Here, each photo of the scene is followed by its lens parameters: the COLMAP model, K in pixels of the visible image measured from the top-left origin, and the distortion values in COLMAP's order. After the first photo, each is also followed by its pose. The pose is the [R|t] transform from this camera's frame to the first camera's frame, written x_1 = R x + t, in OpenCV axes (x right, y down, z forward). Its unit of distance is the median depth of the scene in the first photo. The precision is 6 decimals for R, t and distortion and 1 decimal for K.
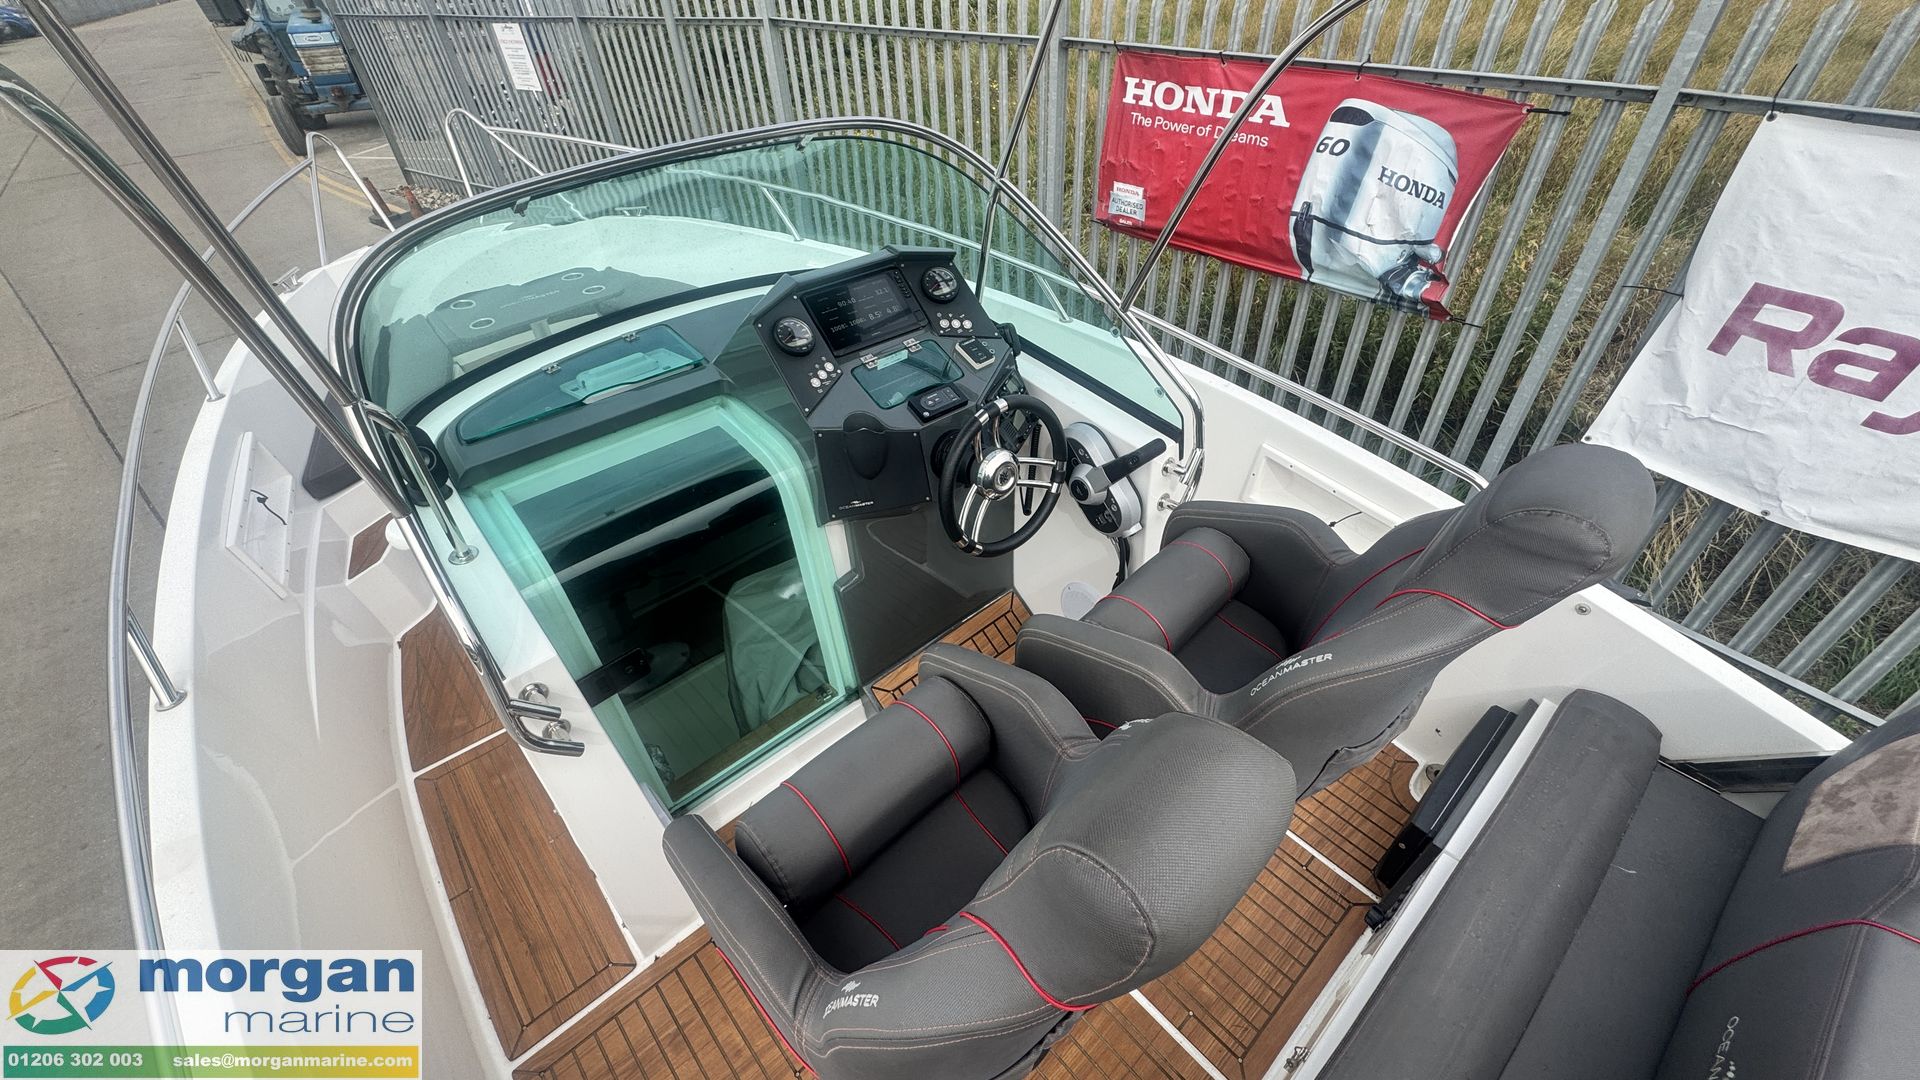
lens RADIAL K [[766.5, 0, 955.1], [0, 766.5, 539.3], [0, 0, 1]] dist [-0.002962, -0.000261]
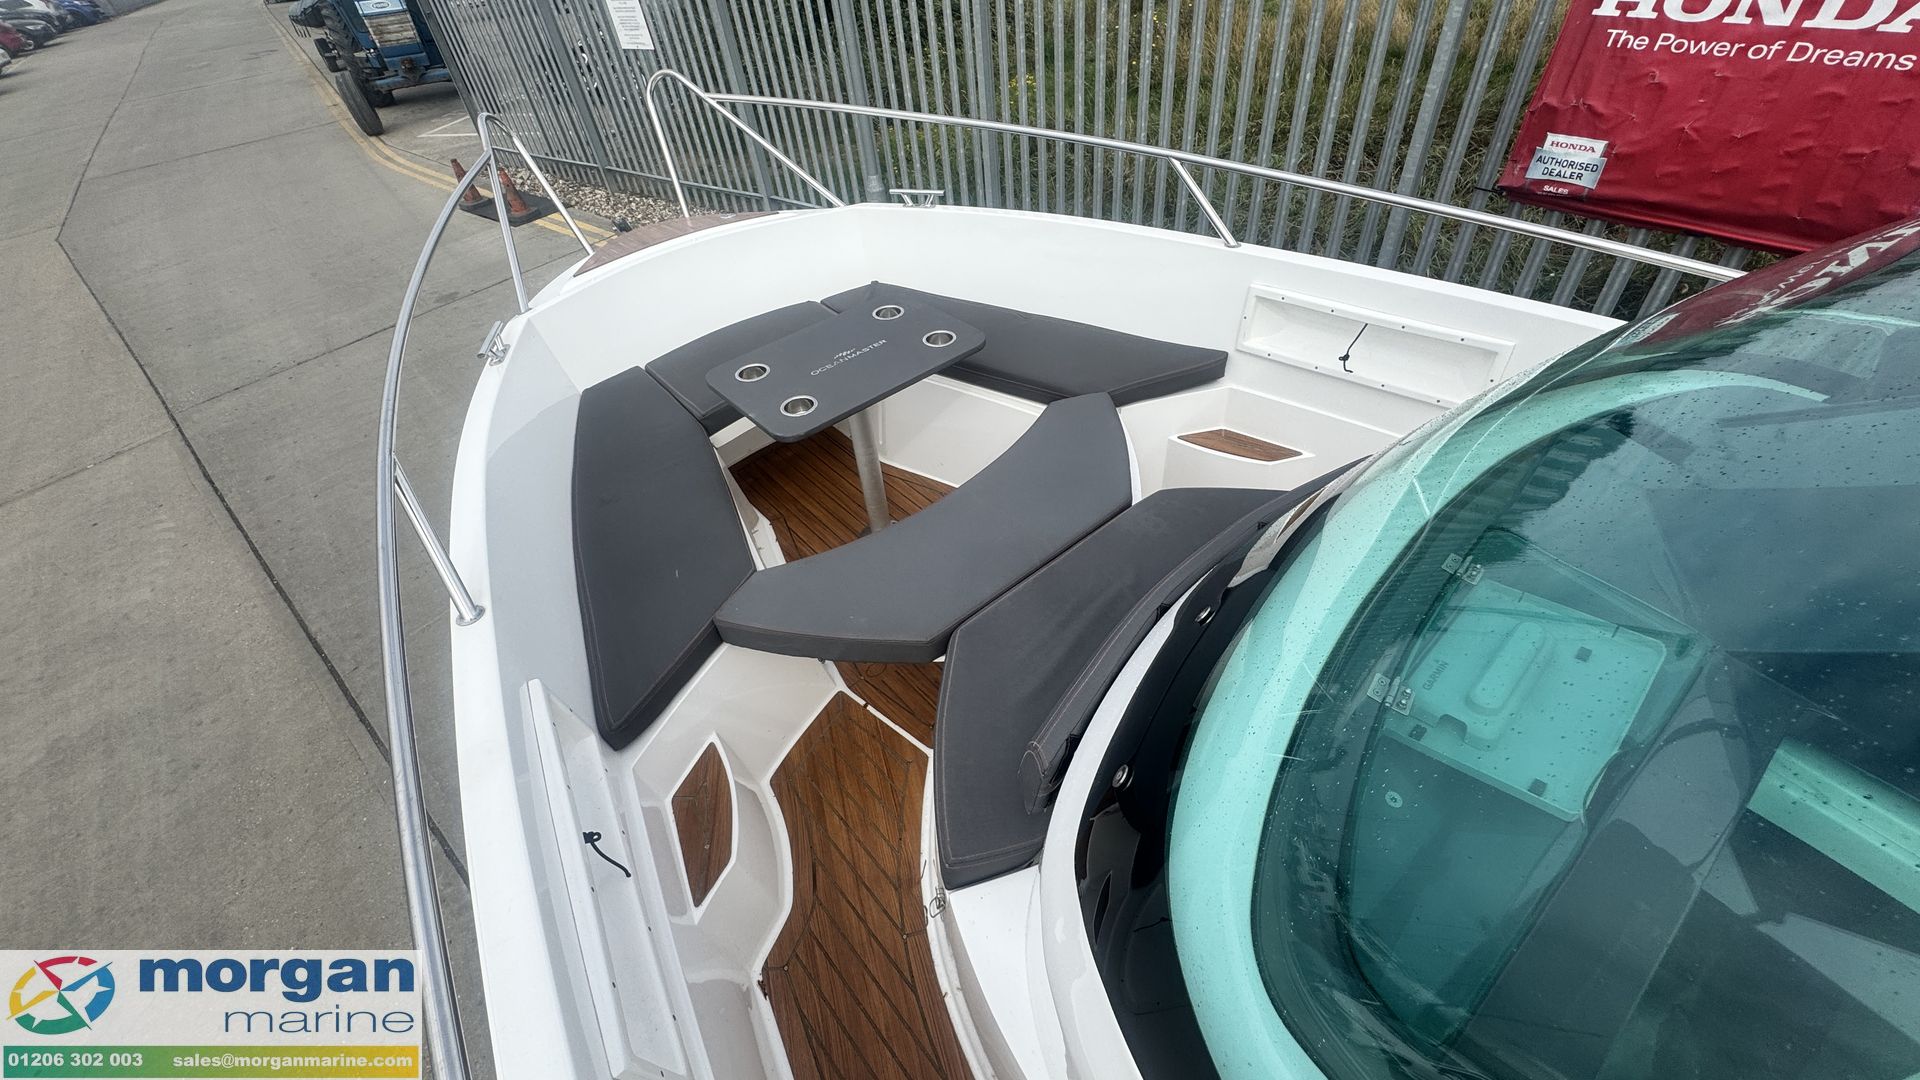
lens RADIAL K [[766.5, 0, 960.5], [0, 766.5, 543.6], [0, 0, 1]] dist [-0.002962, -0.000261]
pose [[0.998449, -0.014753, -0.053679, -0.443676], [0.017706, 0.998331, 0.054971, -0.198749], [0.052778, -0.055837, 0.997044, 0.357643]]
